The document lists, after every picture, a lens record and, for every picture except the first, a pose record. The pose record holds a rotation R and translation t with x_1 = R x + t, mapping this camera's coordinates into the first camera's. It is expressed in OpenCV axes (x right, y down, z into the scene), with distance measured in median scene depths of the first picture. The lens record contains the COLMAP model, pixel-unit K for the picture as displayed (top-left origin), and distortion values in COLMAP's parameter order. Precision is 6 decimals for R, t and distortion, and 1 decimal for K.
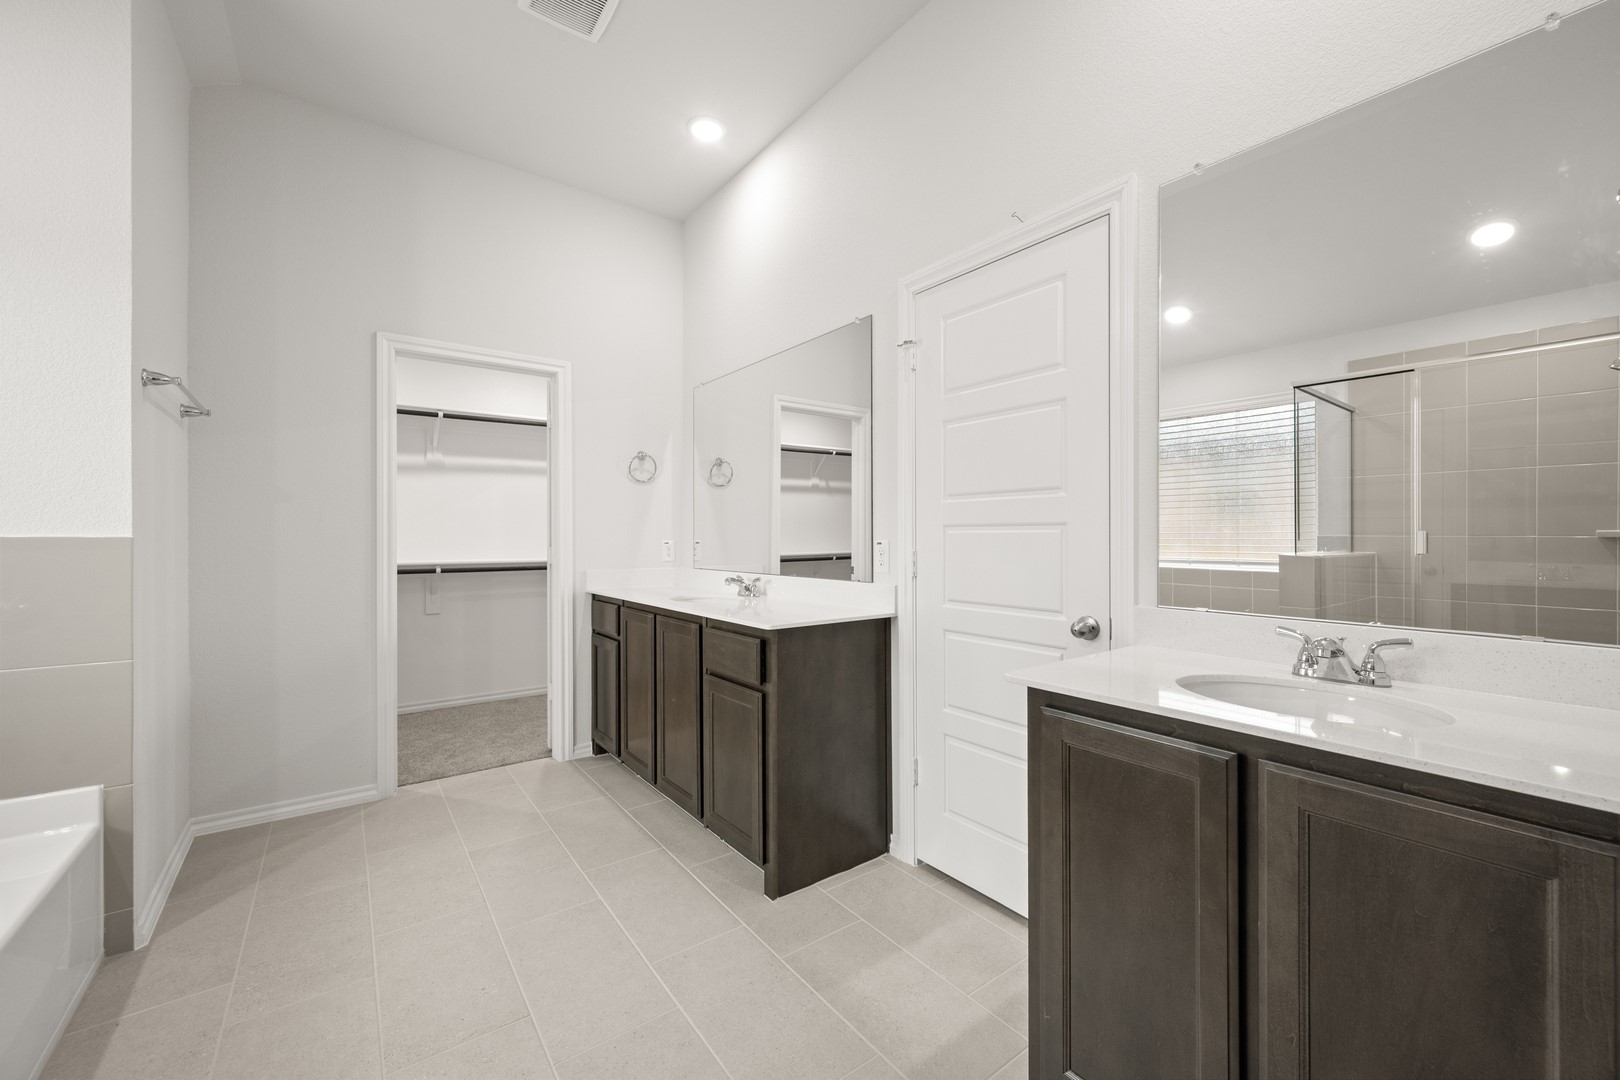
lens RADIAL K [[633.9, 0, 819.7], [0, 633.9, 537.7], [0, 0, 1]] dist [0.000819, -0.000844]
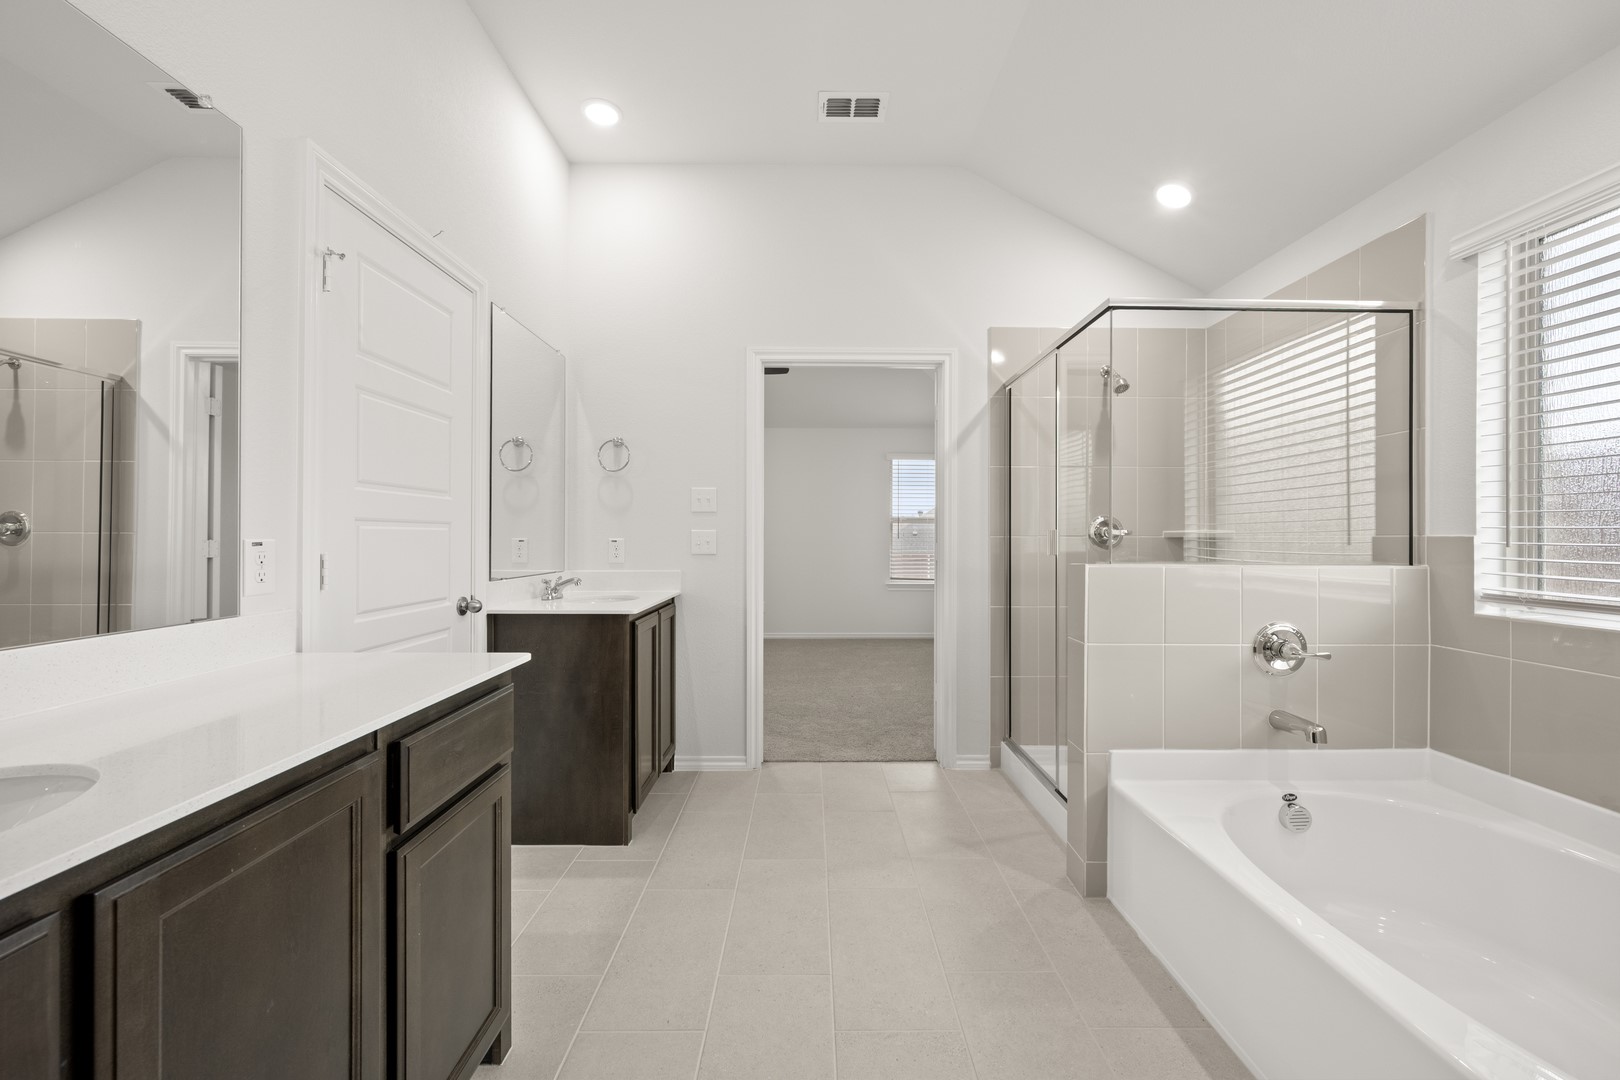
lens RADIAL K [[633.9, 0, 817.8], [0, 633.9, 538.2], [0, 0, 1]] dist [0.000819, -0.000844]
pose [[-0.804888, 0.003586, 0.593416, -0.797596], [0.004326, 0.999991, -0.000175, 0.008596], [-0.593411, 0.002427, -0.804896, 1.415345]]
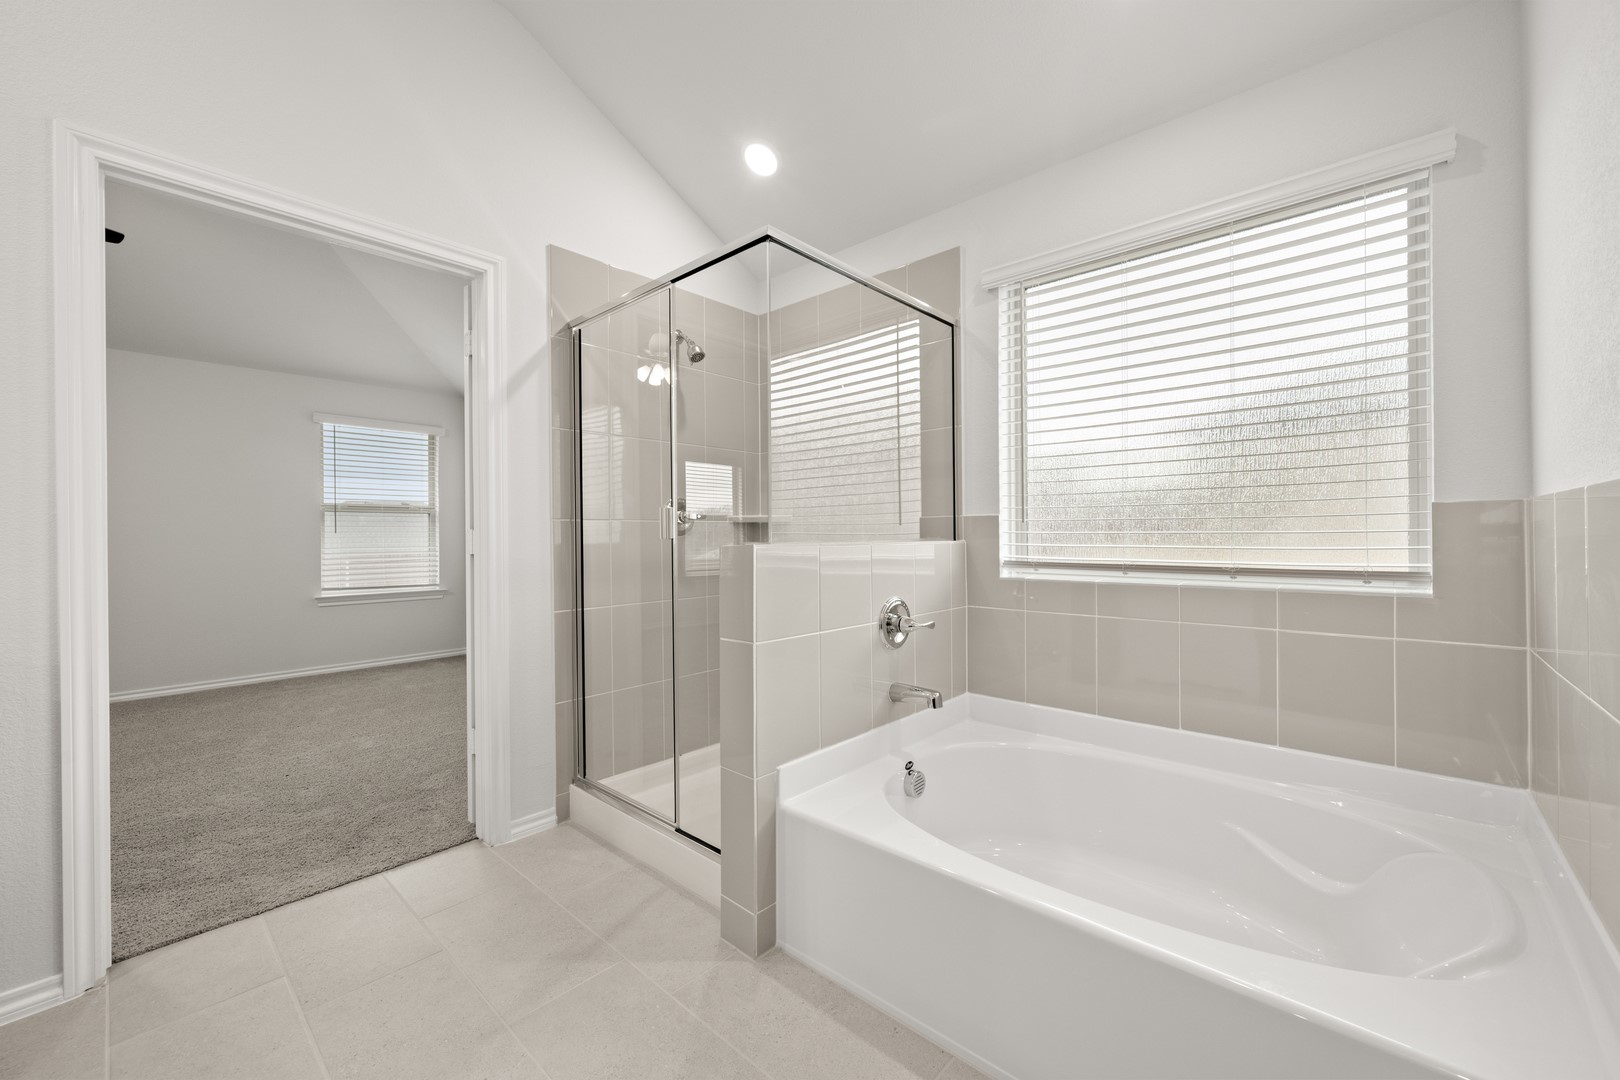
lens RADIAL K [[633.9, 0, 811.4], [0, 633.9, 536.8], [0, 0, 1]] dist [0.000819, -0.000844]
pose [[-0.982616, 0.014811, -0.185060, -0.557286], [0.014264, 0.999889, 0.004288, 0.031809], [0.185103, 0.001574, -0.982718, 1.231164]]
